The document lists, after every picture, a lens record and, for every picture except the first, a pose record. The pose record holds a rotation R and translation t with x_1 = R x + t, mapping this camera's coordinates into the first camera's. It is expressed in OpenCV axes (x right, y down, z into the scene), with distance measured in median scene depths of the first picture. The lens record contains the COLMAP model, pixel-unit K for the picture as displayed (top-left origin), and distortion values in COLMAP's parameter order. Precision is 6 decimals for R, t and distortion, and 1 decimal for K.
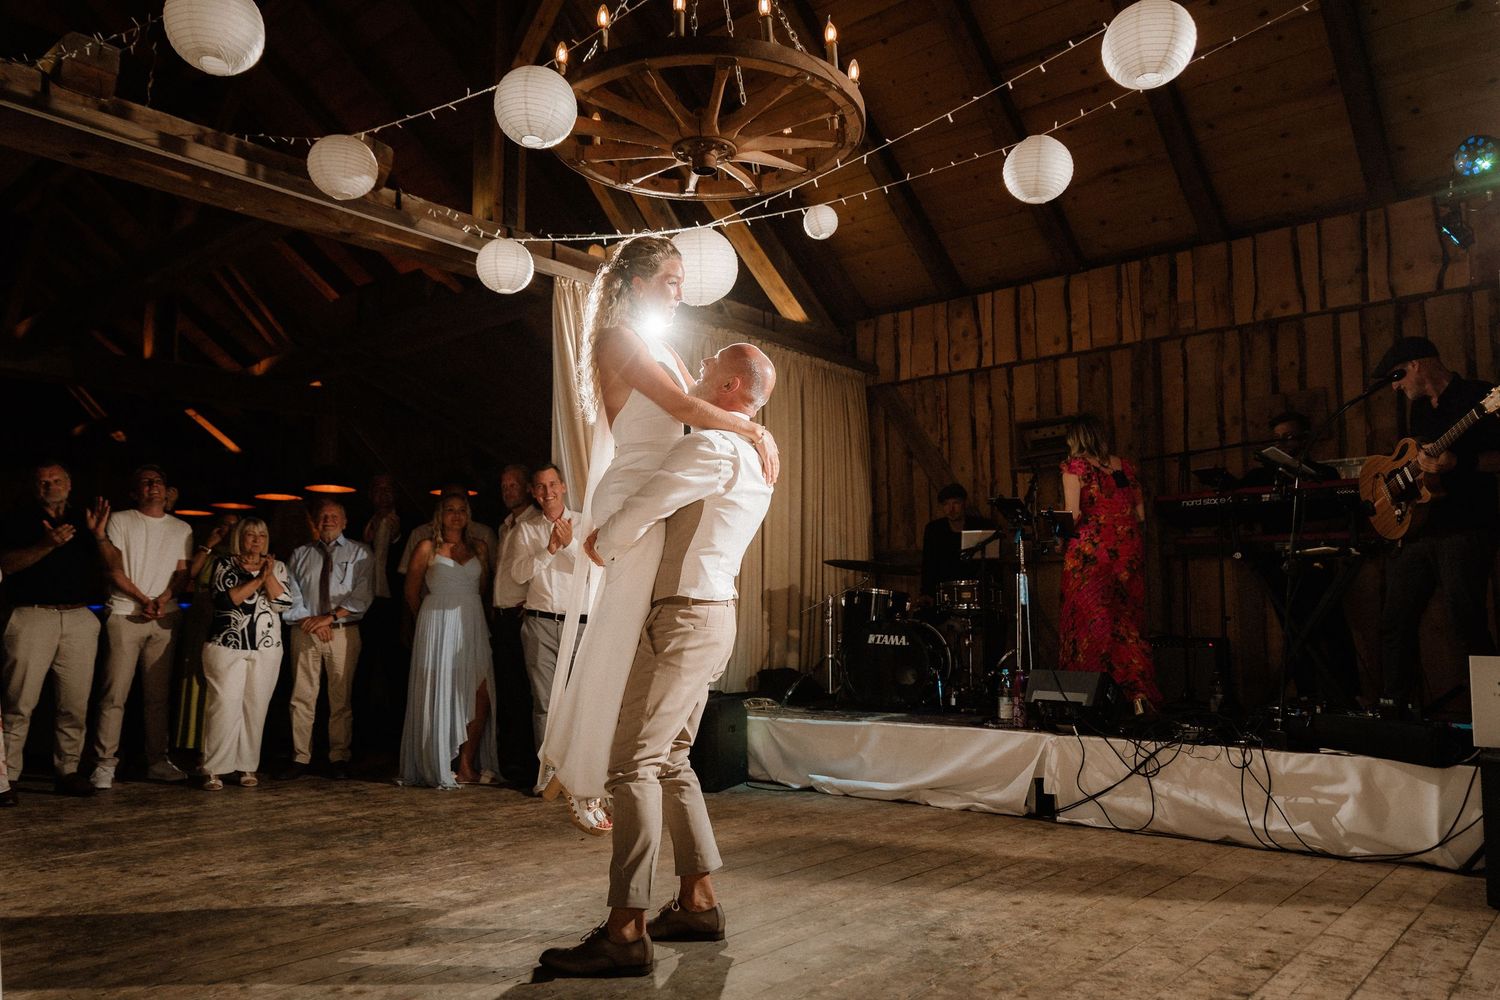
lens RADIAL K [[1078.1, 0, 711.6], [0, 1078.1, 518.1], [0, 0, 1]] dist [-0.004399, -0.000532]
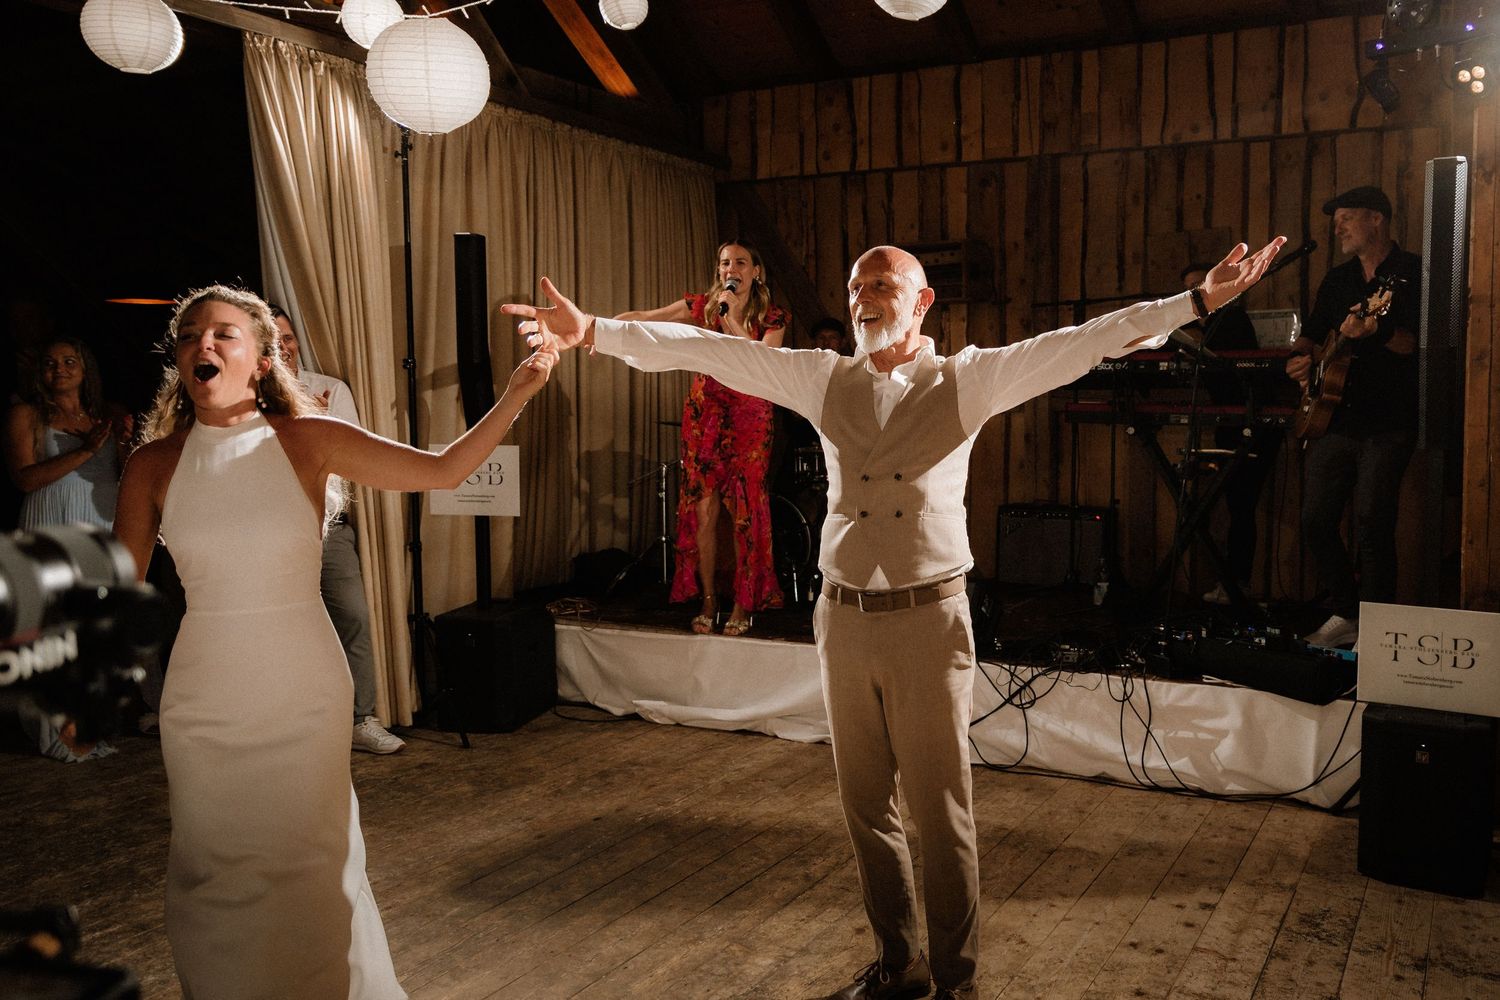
lens RADIAL K [[1230.9, 0, 922.6], [0, 1230.9, 478.5], [0, 0, 1]] dist [-0.001256, 0.000923]
pose [[0.959237, -0.021333, 0.281797, 0.054376], [-0.023625, 0.987603, 0.155185, -0.095619], [-0.281614, -0.155516, 0.946841, 0.116807]]
